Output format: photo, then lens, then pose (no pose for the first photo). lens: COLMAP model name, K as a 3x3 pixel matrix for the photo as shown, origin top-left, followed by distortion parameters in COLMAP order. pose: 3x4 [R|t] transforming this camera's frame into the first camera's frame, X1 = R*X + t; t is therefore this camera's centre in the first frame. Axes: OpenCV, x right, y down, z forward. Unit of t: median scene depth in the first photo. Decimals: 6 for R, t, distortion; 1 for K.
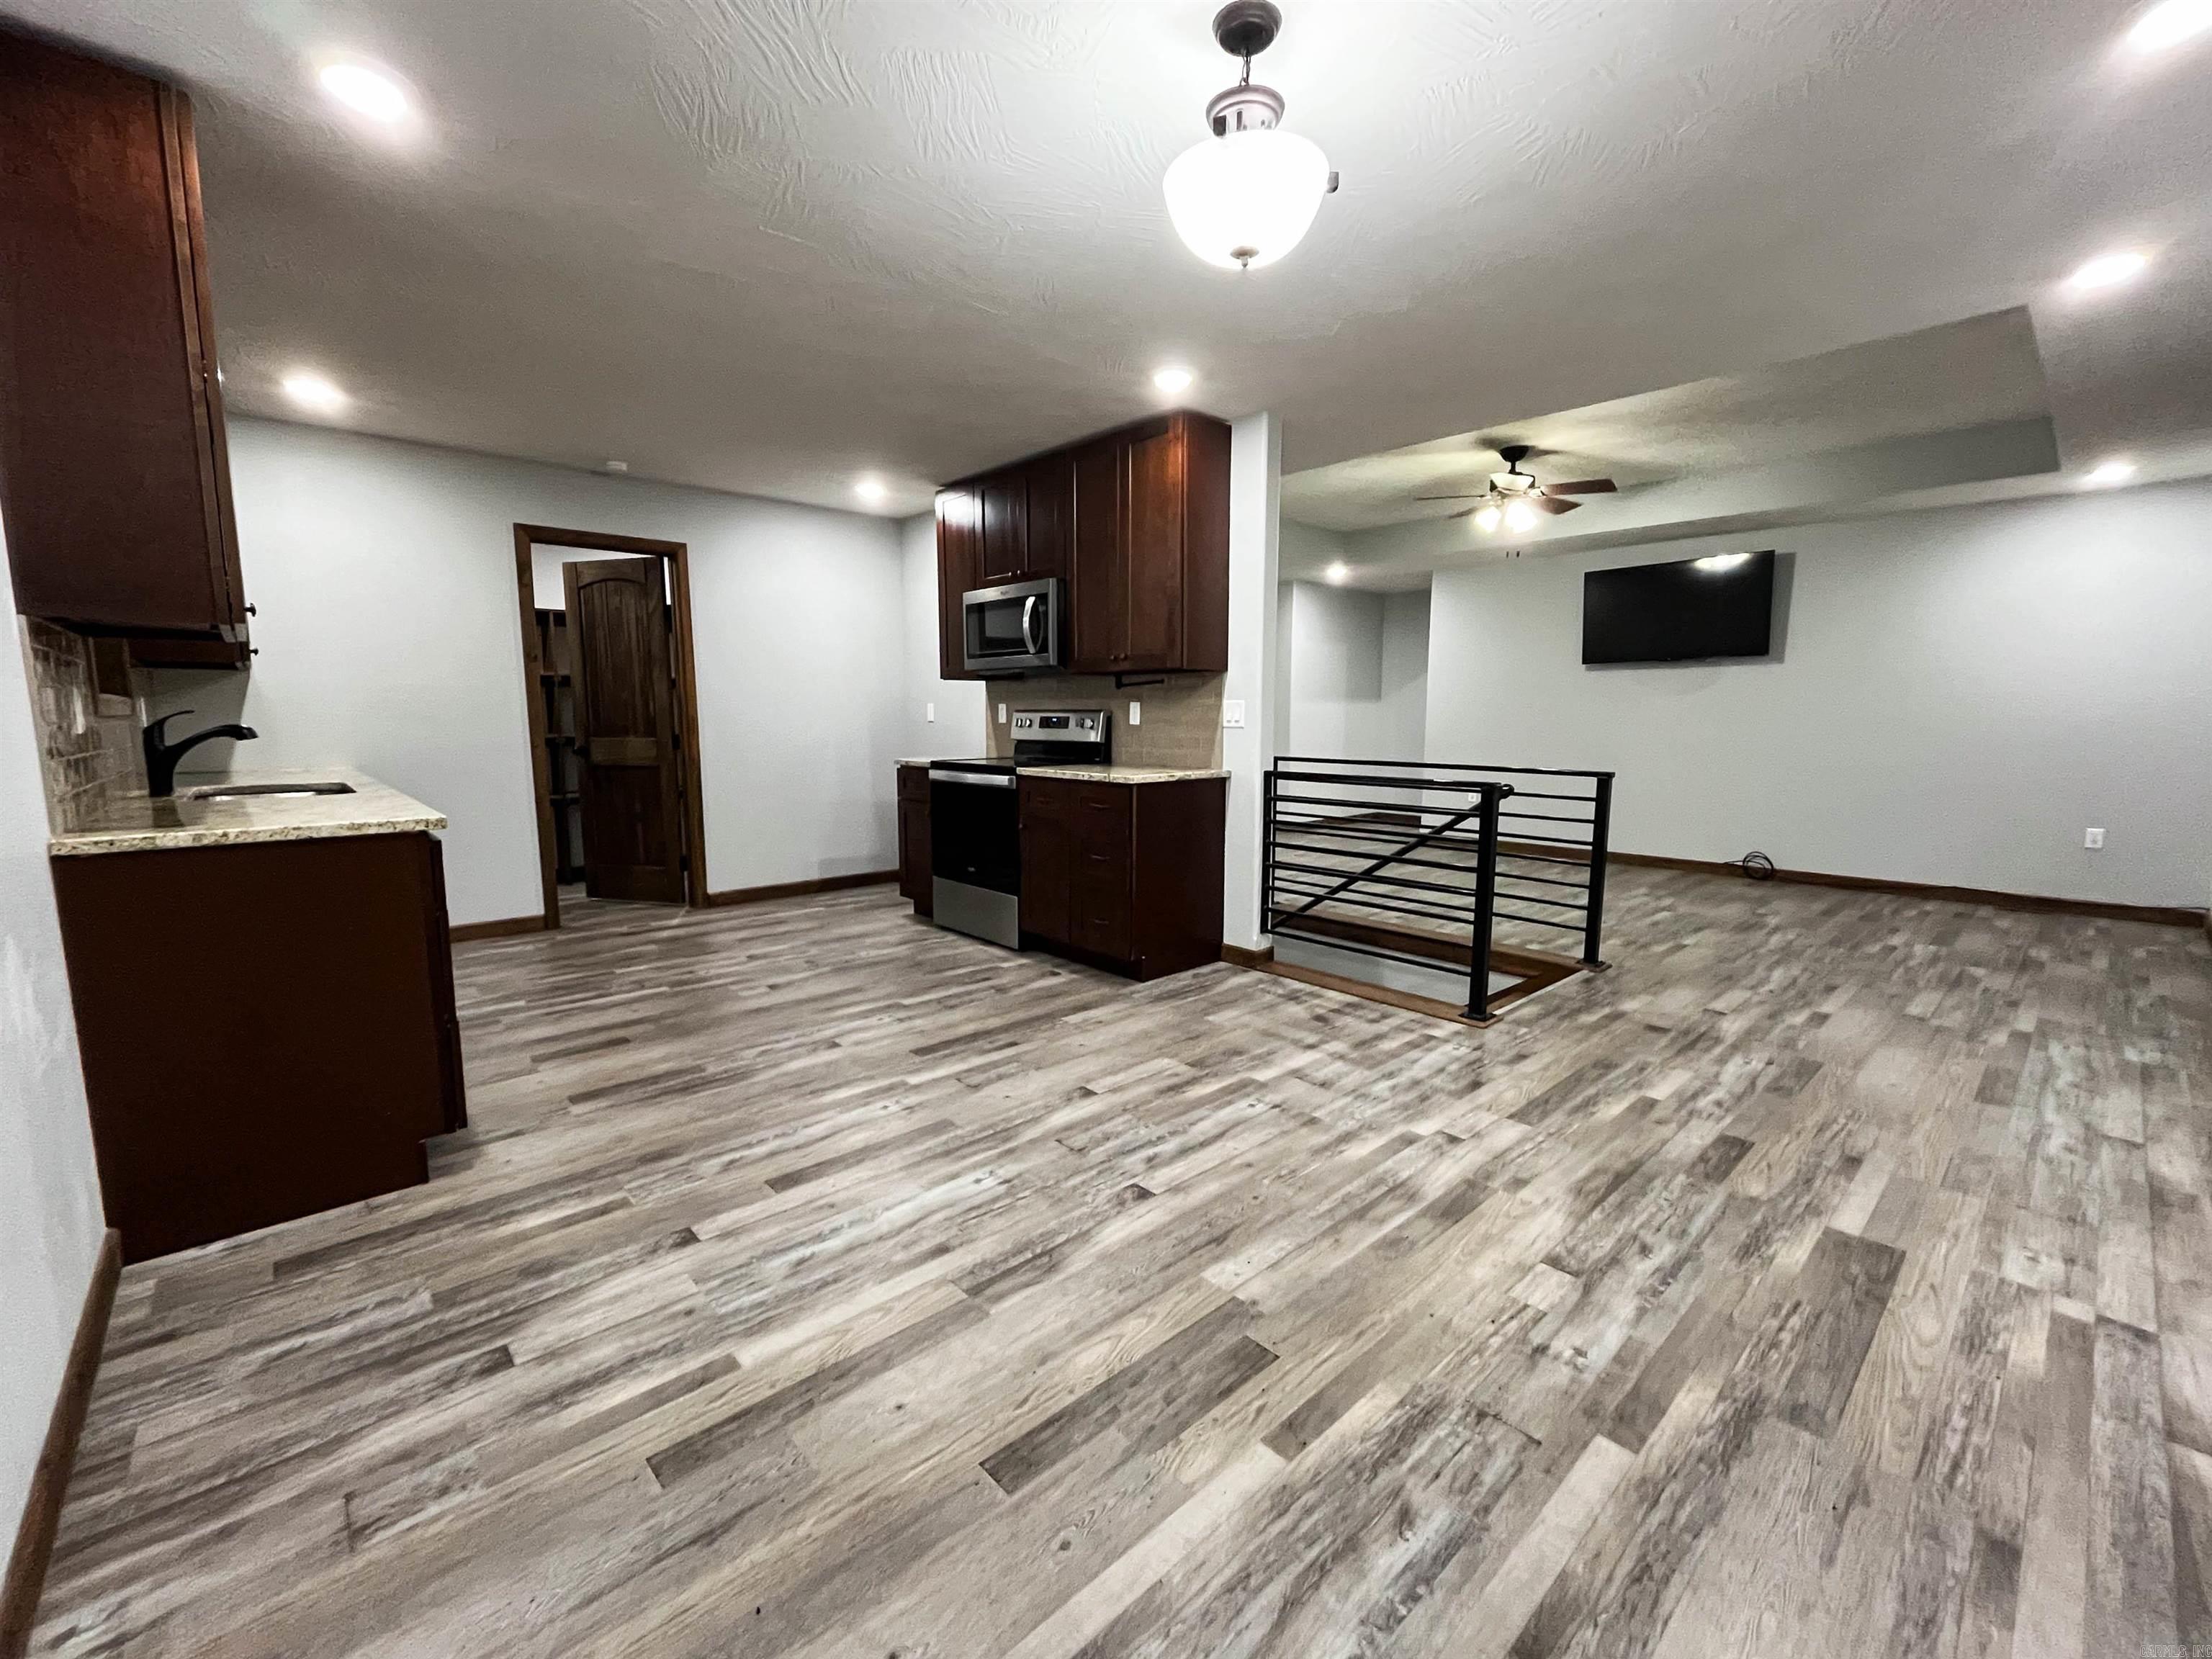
lens RADIAL K [[905.3, 0, 1120.2], [0, 905.3, 824.8], [0, 0, 1]] dist [-0.000227, 0.000266]
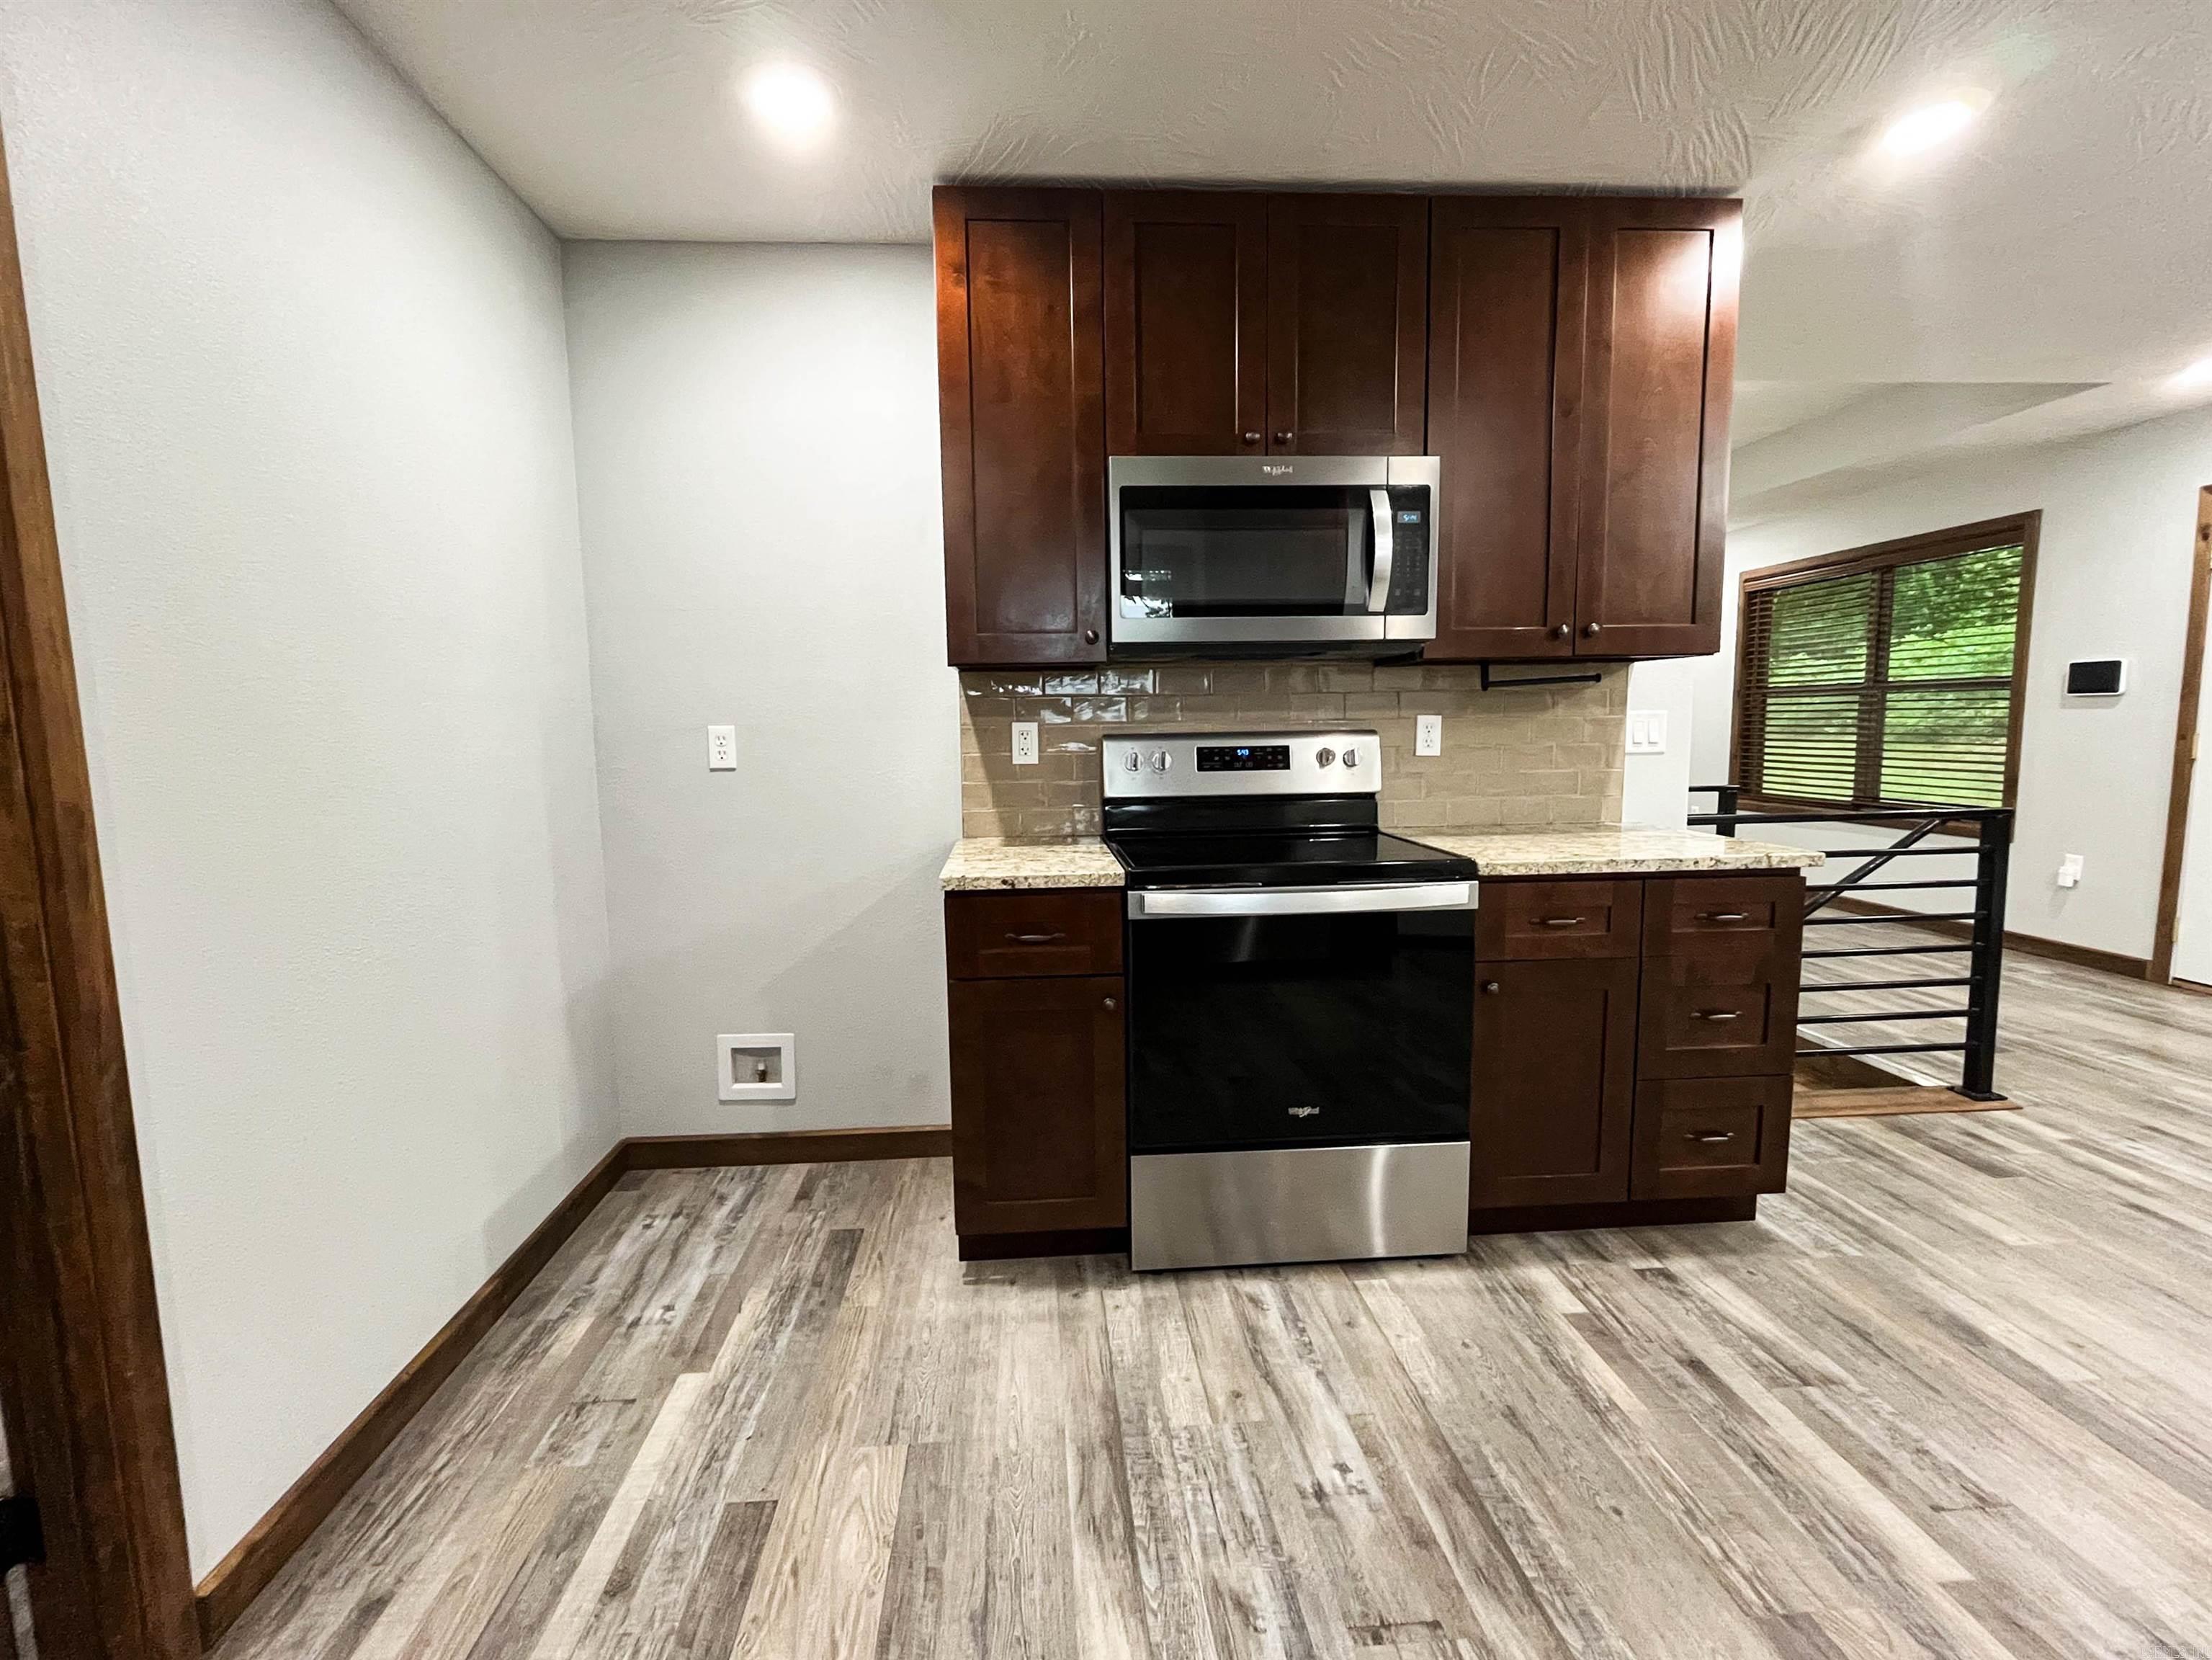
lens RADIAL K [[909.1, 0, 1105.6], [0, 909.1, 849.9], [0, 0, 1]] dist [0.011247, -0.008214]
pose [[0.644039, -0.118180, 0.755809, -0.867534], [0.112515, 0.991884, 0.059217, -0.176610], [-0.756673, 0.046902, 0.652109, 1.283687]]
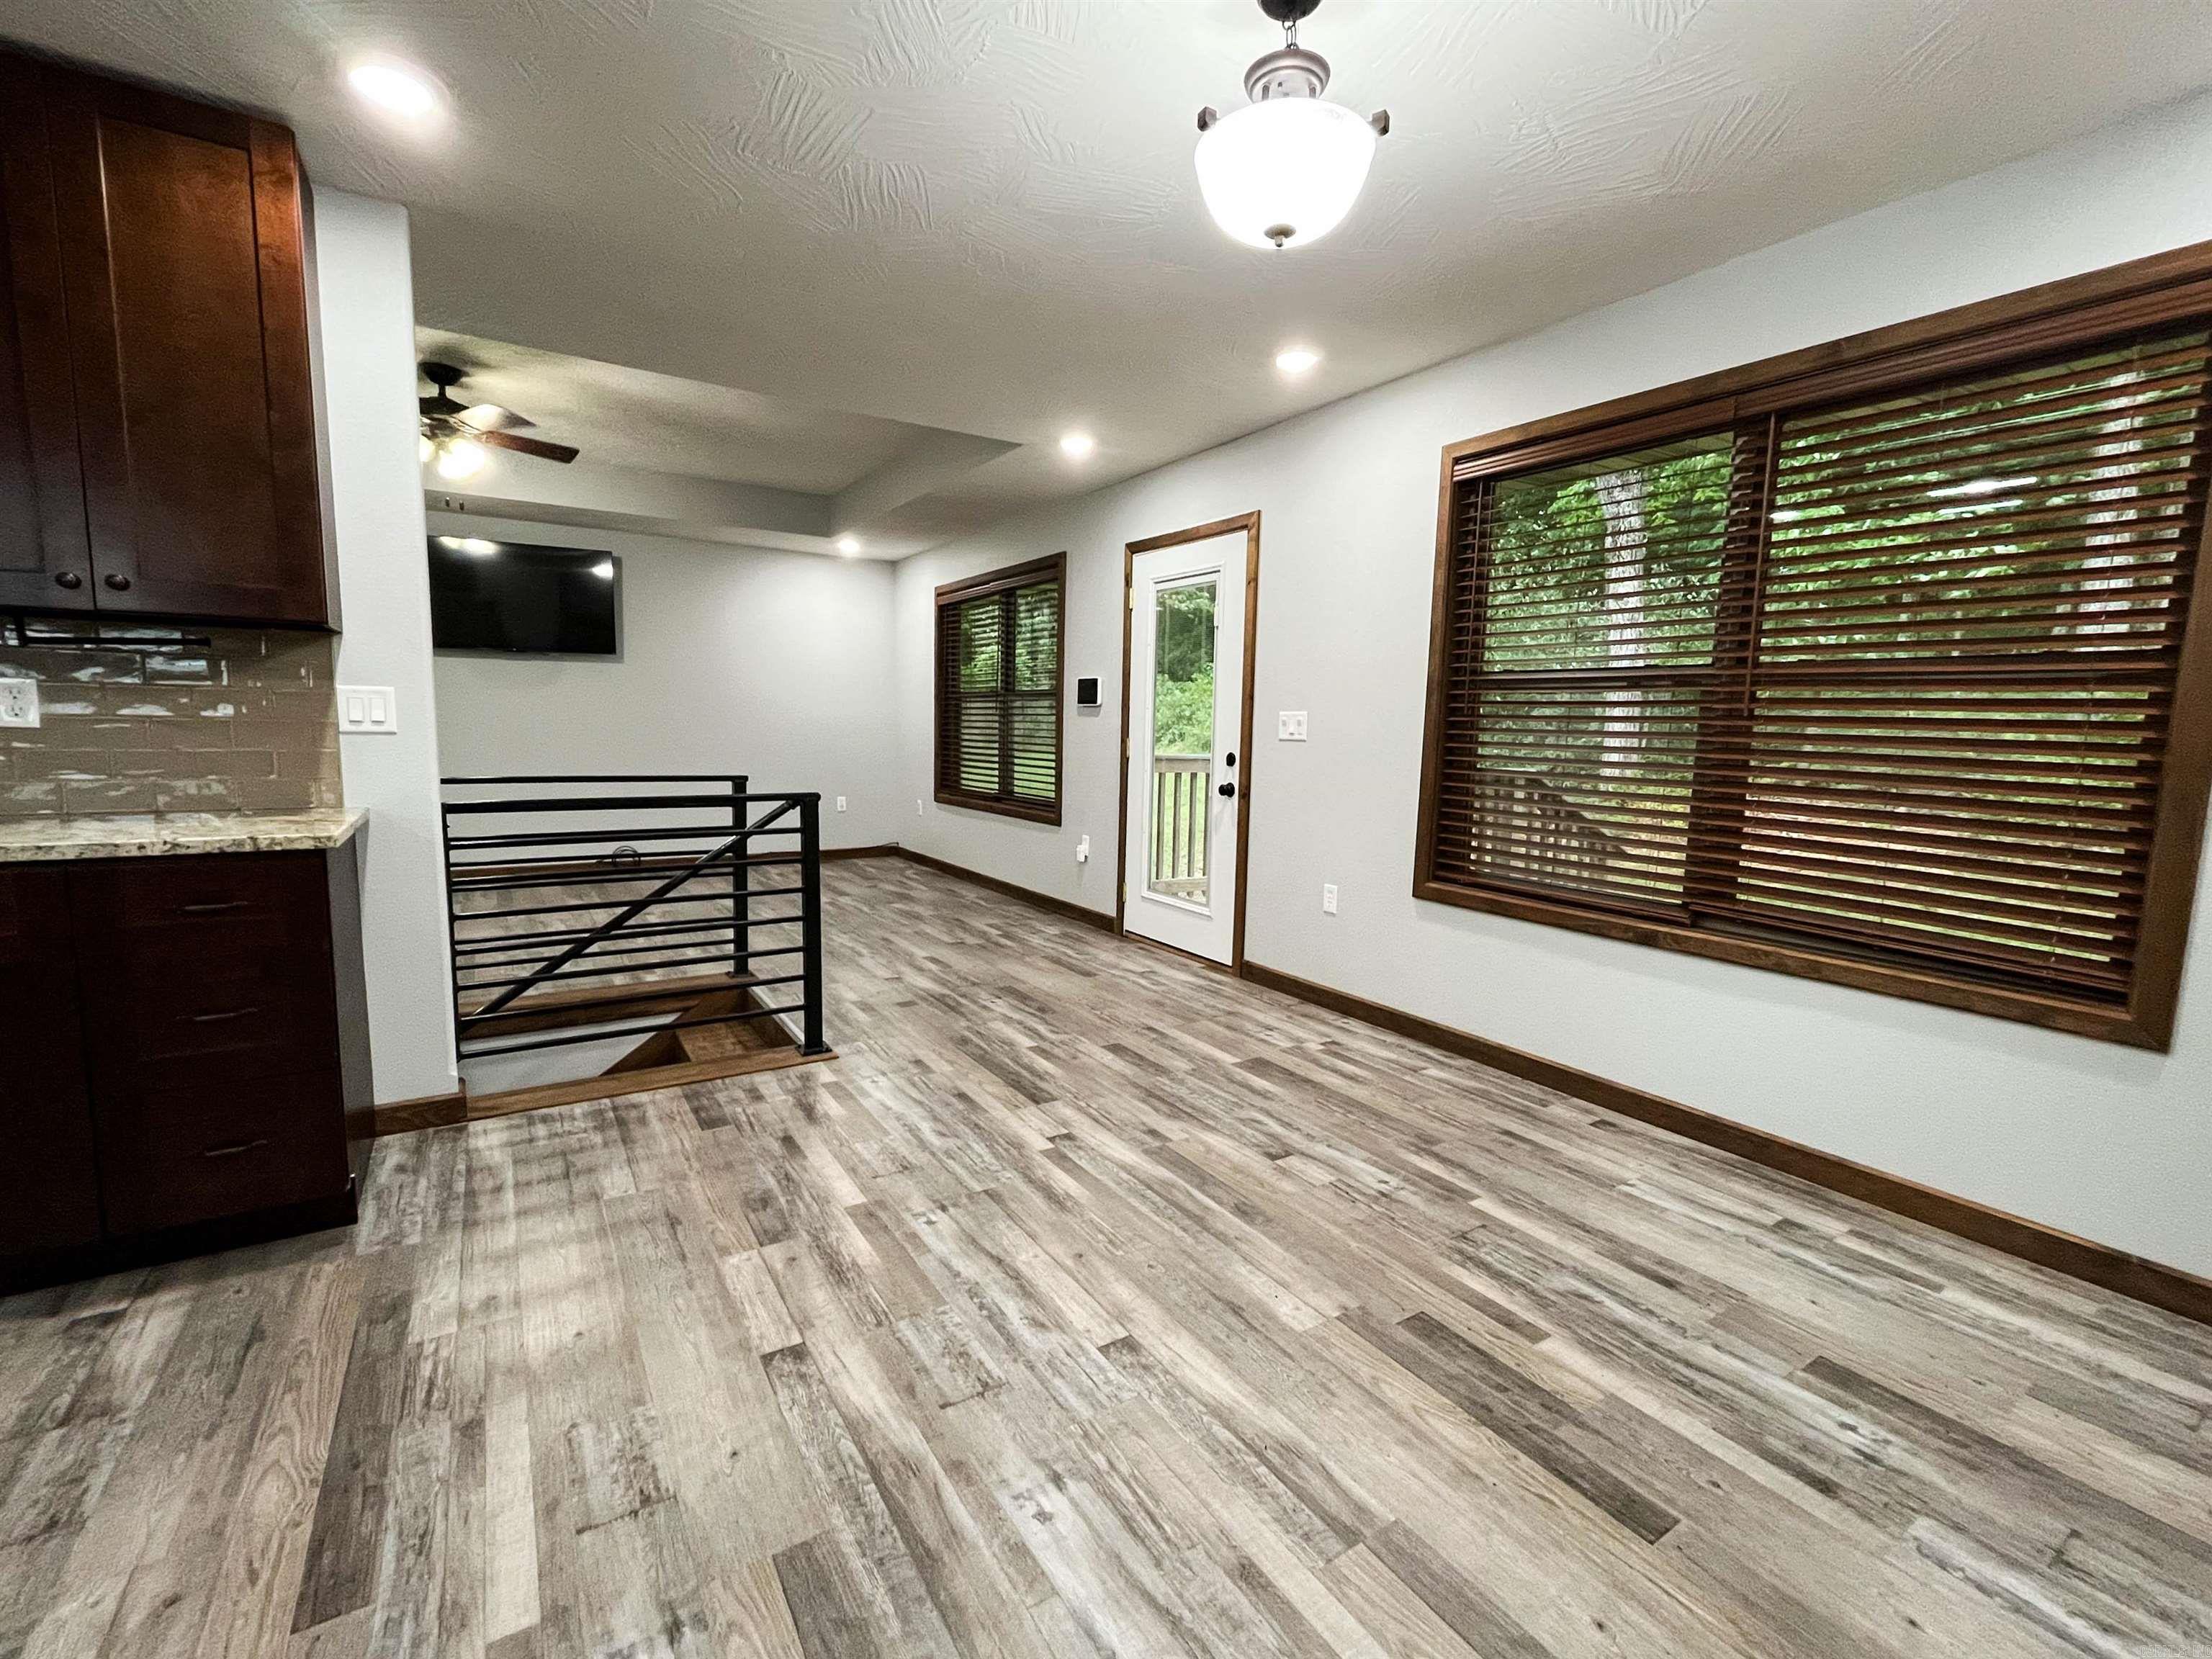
lens RADIAL K [[938.1, 0, 1091.3], [0, 938.1, 828.4], [0, 0, 1]] dist [-0.002285, -0.000658]
pose [[0.196821, -0.108401, 0.974428, -0.546639], [0.098485, 0.991028, 0.090356, -0.081705], [-0.975481, 0.078183, 0.205731, 0.633433]]
